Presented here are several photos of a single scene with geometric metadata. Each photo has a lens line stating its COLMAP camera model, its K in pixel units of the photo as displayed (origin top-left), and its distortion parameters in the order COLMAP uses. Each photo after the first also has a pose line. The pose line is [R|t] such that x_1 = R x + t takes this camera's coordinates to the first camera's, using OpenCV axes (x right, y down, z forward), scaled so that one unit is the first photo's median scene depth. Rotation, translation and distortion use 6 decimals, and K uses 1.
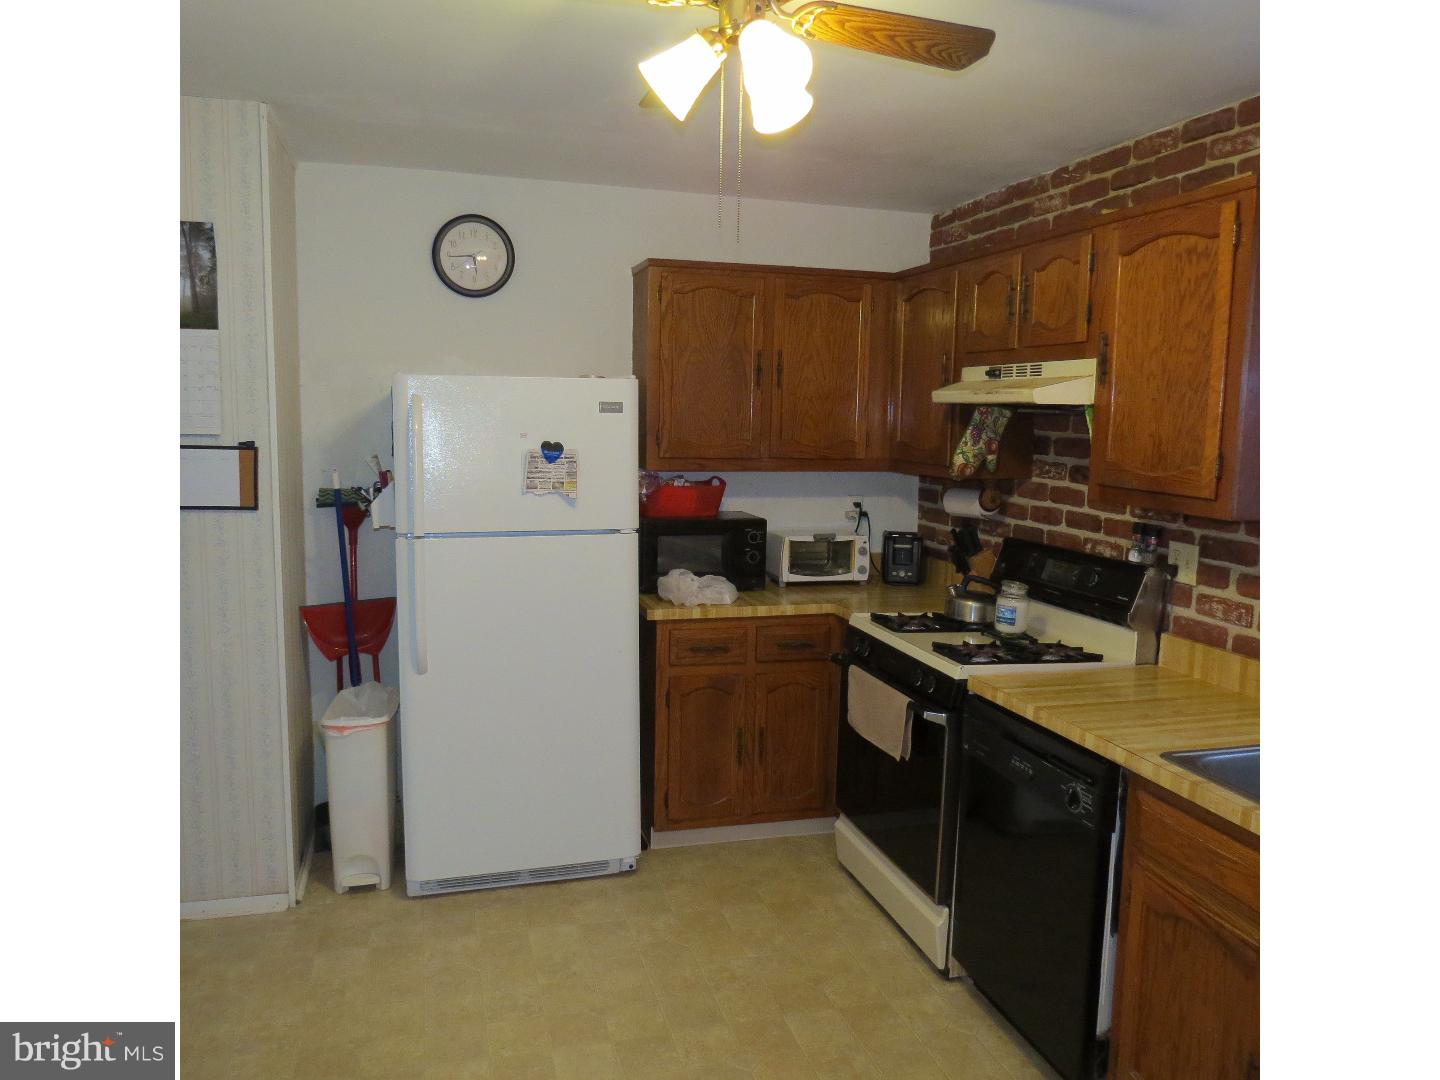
lens RADIAL K [[1040.5, 0, 720.0], [0, 1040.5, 540.0], [0, 0, 1]] dist [-0.011927, -0.005265]
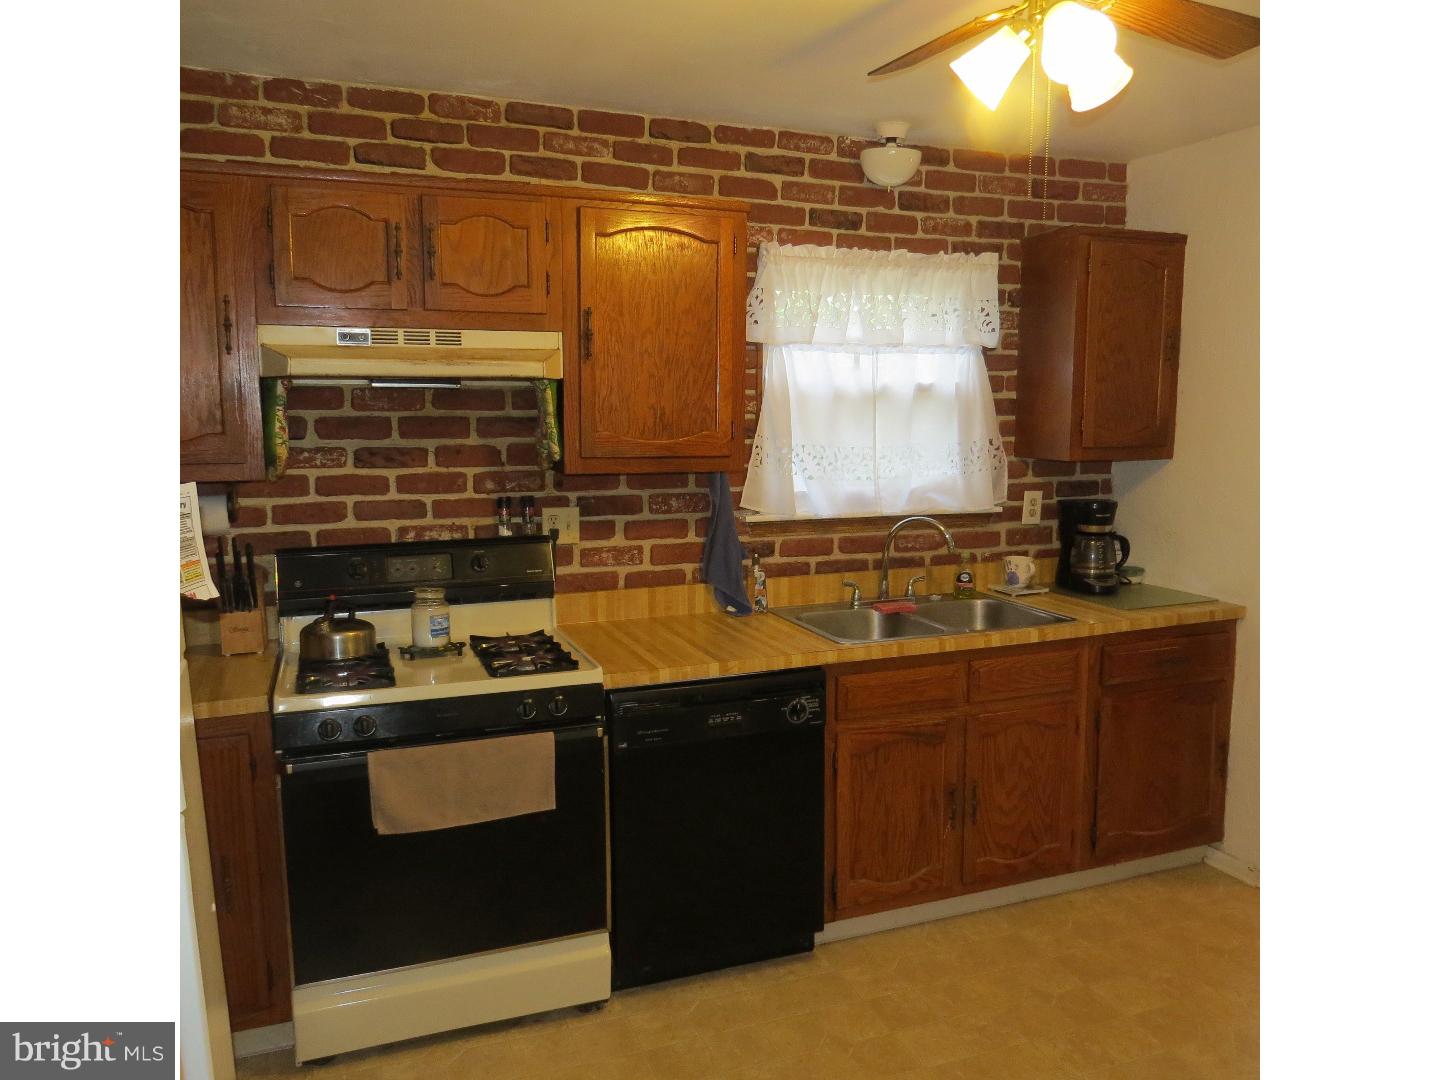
lens RADIAL K [[1040.5, 0, 720.0], [0, 1040.5, 540.0], [0, 0, 1]] dist [-0.011927, -0.005265]
pose [[-0.094566, -0.151688, 0.983894, -0.630529], [0.118400, 0.979595, 0.162405, -0.118318], [-0.988453, 0.131851, -0.074676, 0.908493]]
